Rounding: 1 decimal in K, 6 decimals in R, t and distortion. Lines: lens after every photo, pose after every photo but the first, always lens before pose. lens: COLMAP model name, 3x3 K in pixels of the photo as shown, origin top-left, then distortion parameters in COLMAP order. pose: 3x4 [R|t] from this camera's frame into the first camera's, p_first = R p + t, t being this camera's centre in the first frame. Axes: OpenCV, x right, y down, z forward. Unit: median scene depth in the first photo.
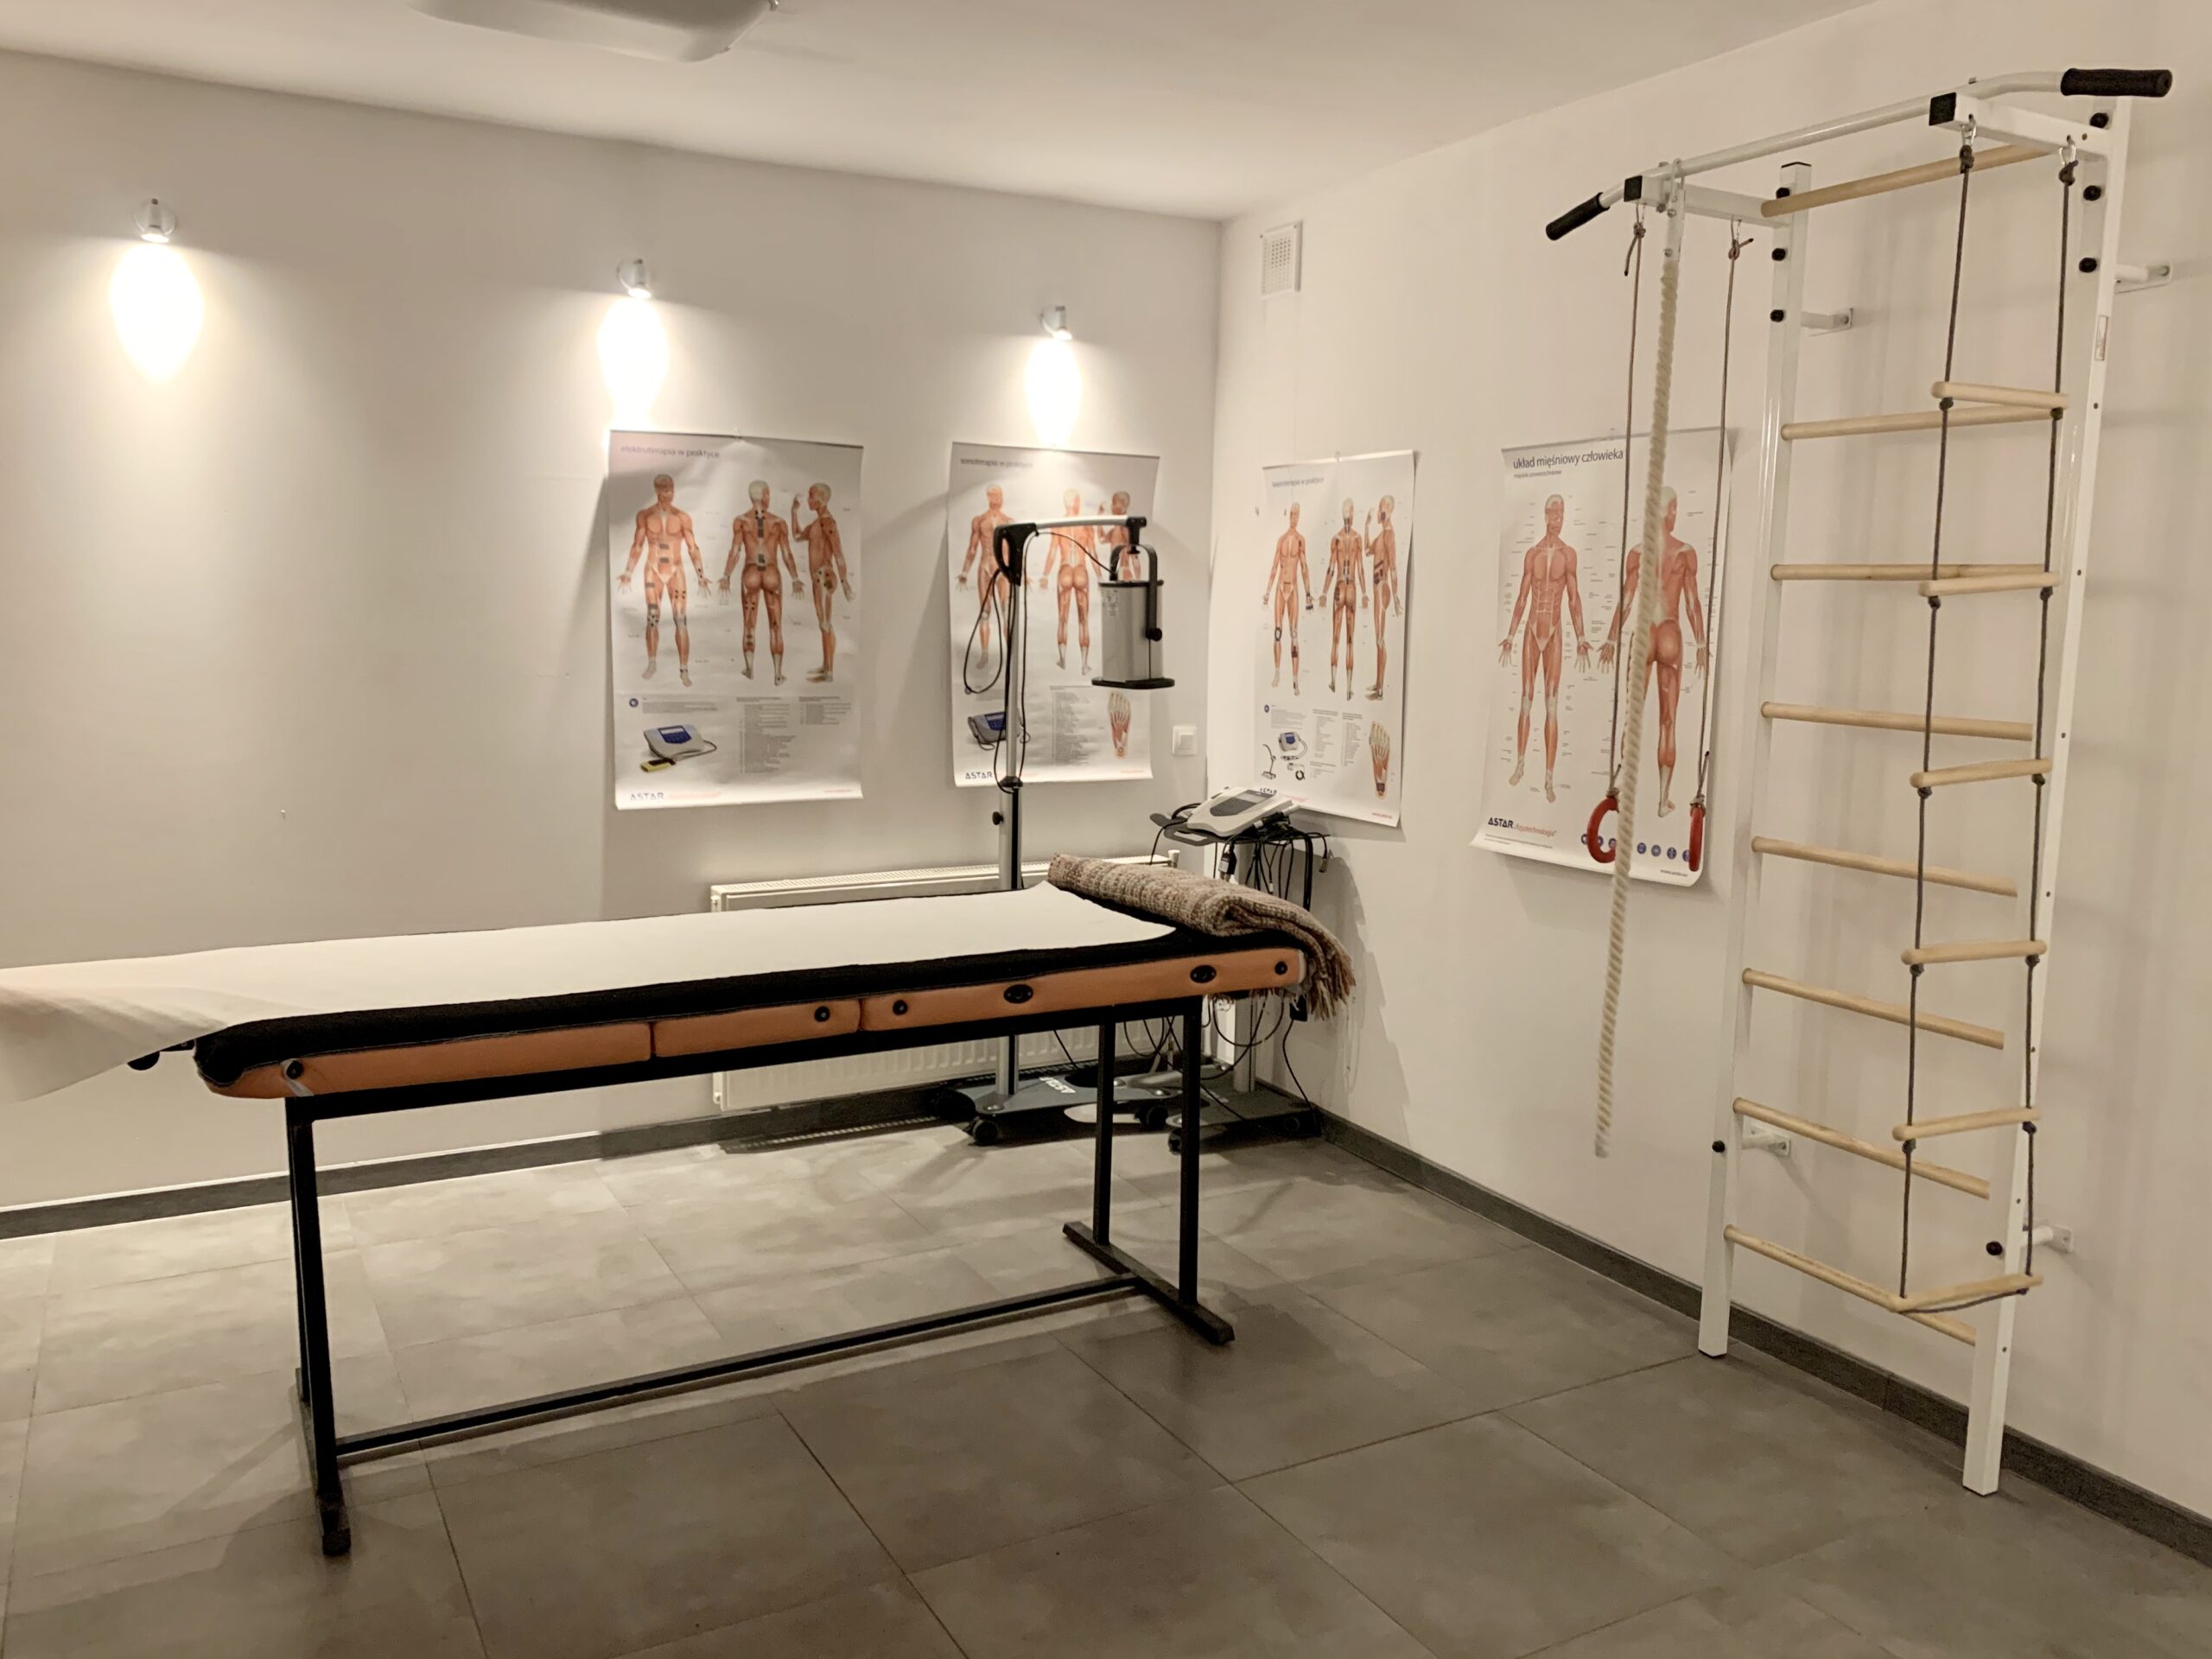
lens RADIAL K [[1723.7, 0, 1106.0], [0, 1723.7, 829.5], [0, 0, 1]] dist [0.045750, -0.089023]
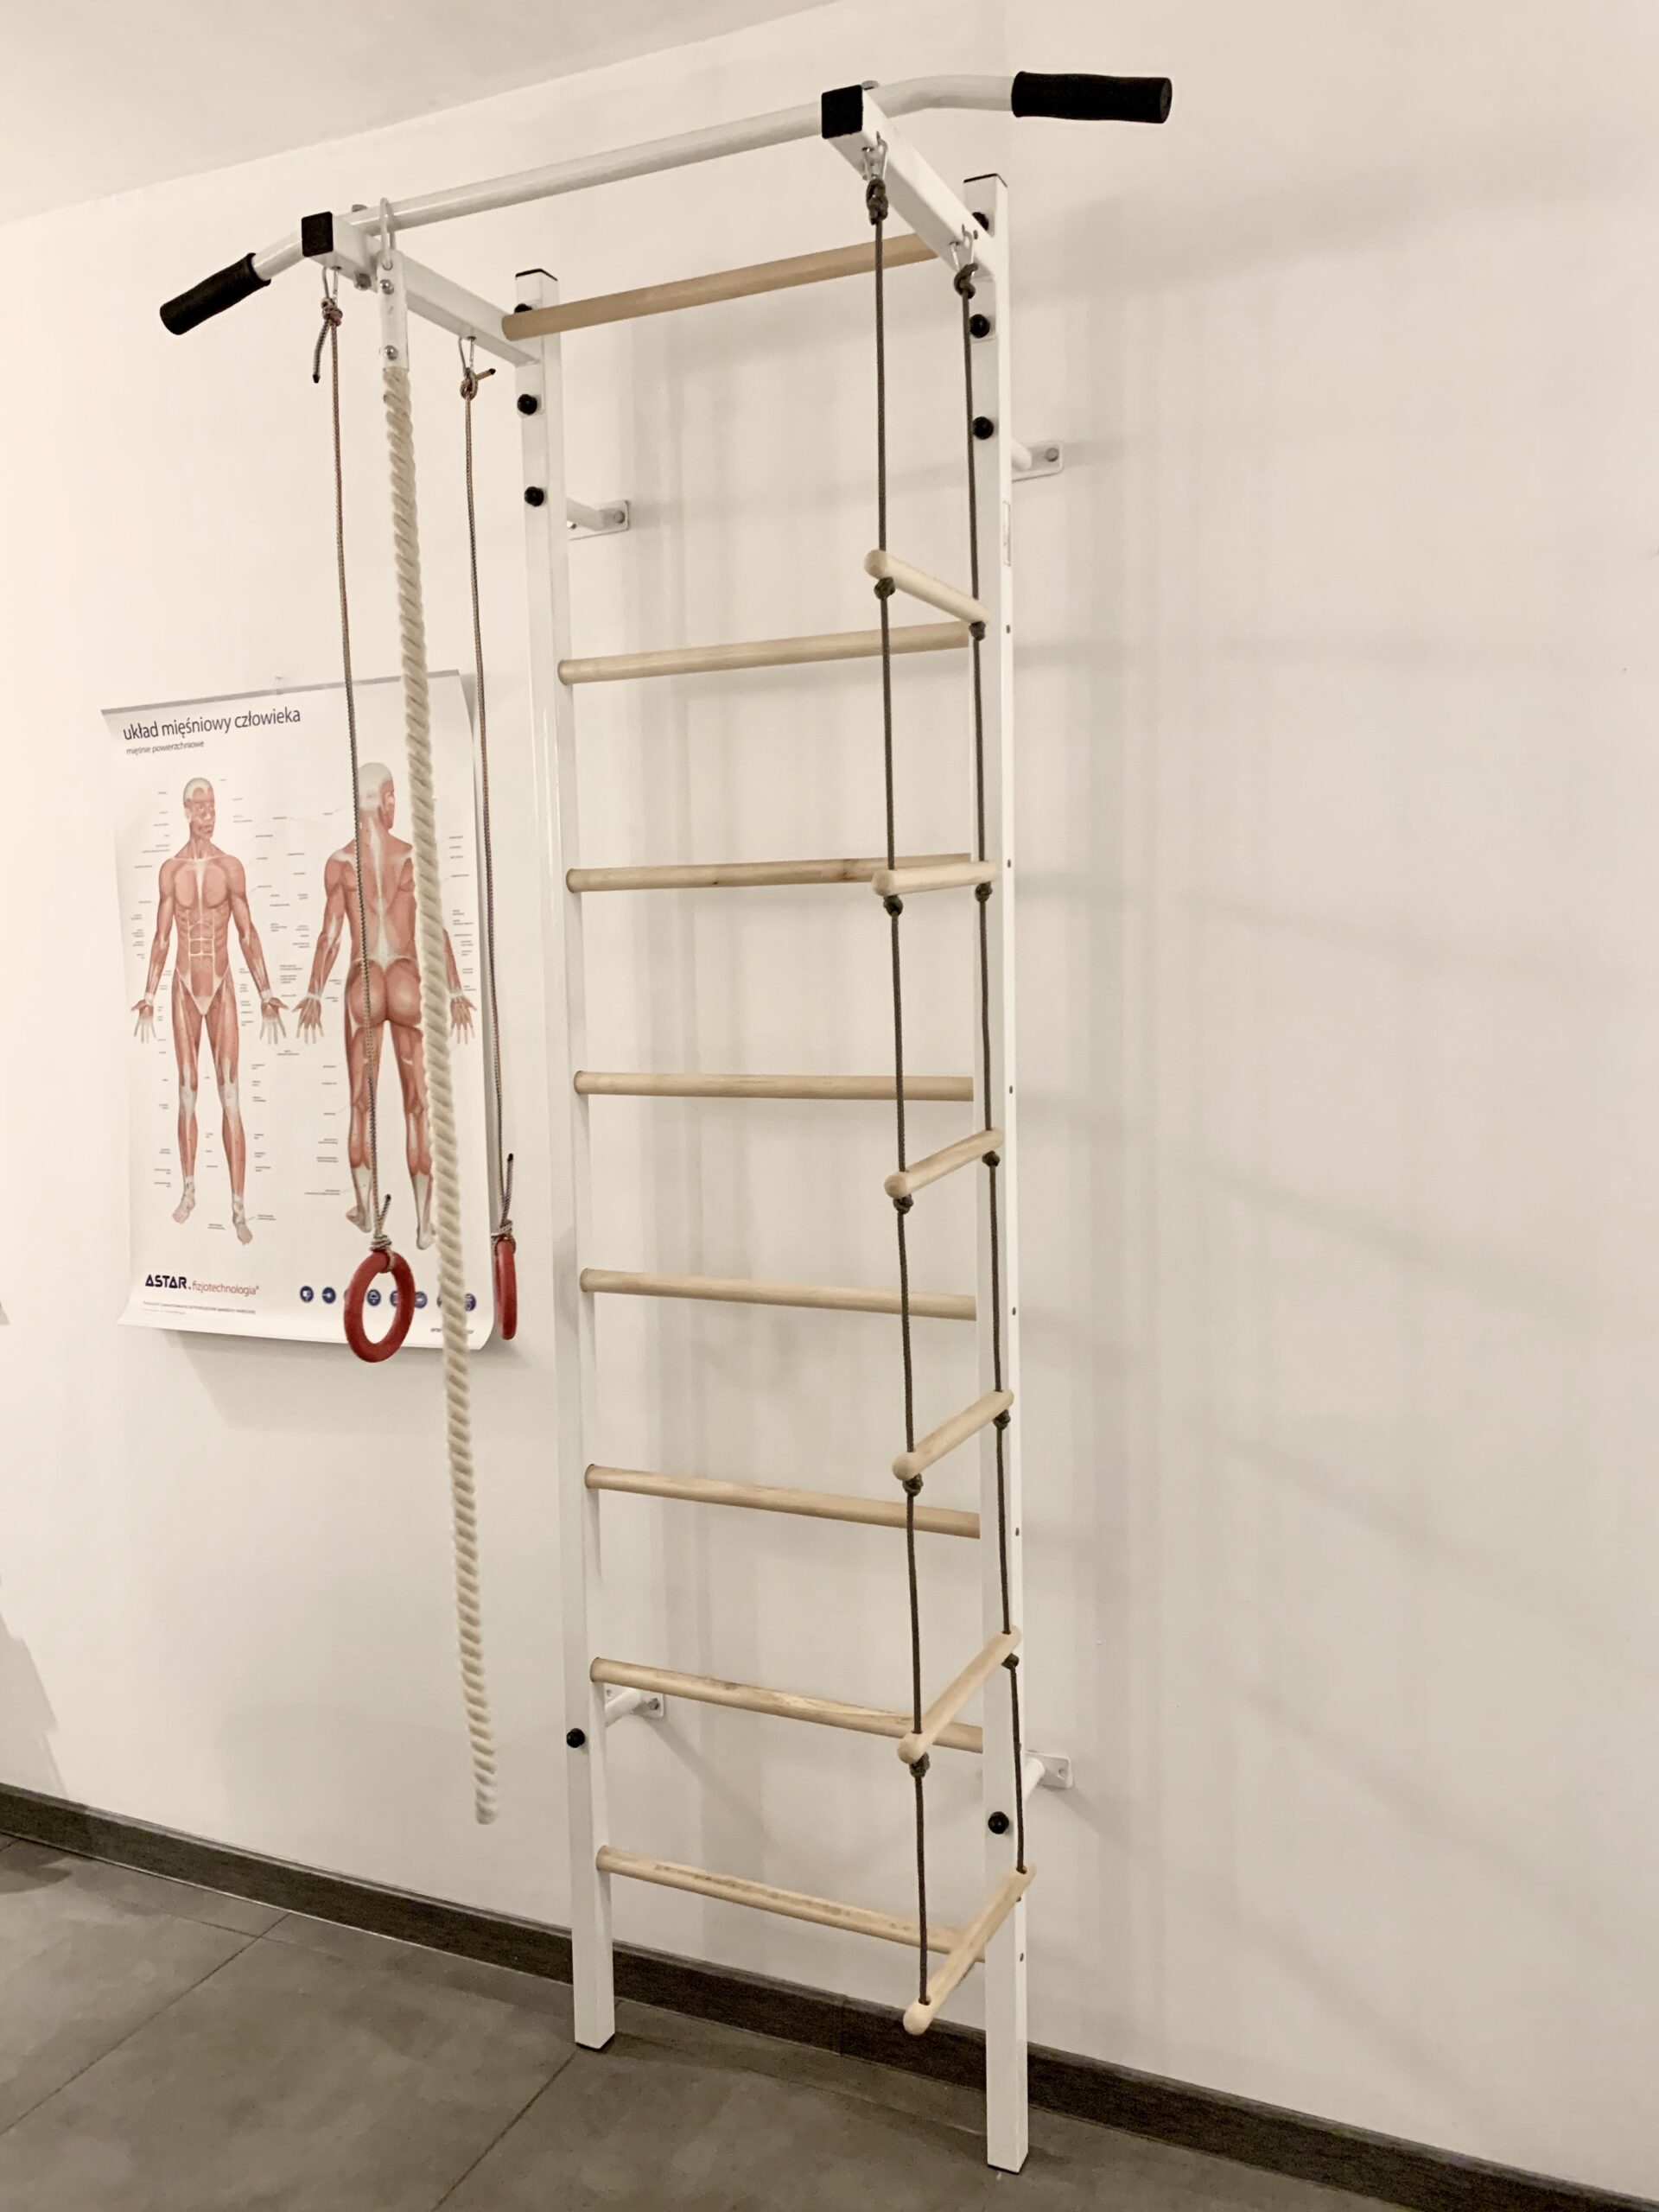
lens RADIAL K [[1723.7, 0, 821.7], [0, 1723.7, 1087.1], [0, 0, 1]] dist [0.045750, -0.089023]
pose [[0.803314, -0.088727, 0.588909, 0.049418], [0.118833, 0.992835, -0.012512, -0.038578], [-0.583580, 0.080033, 0.808102, 0.322140]]
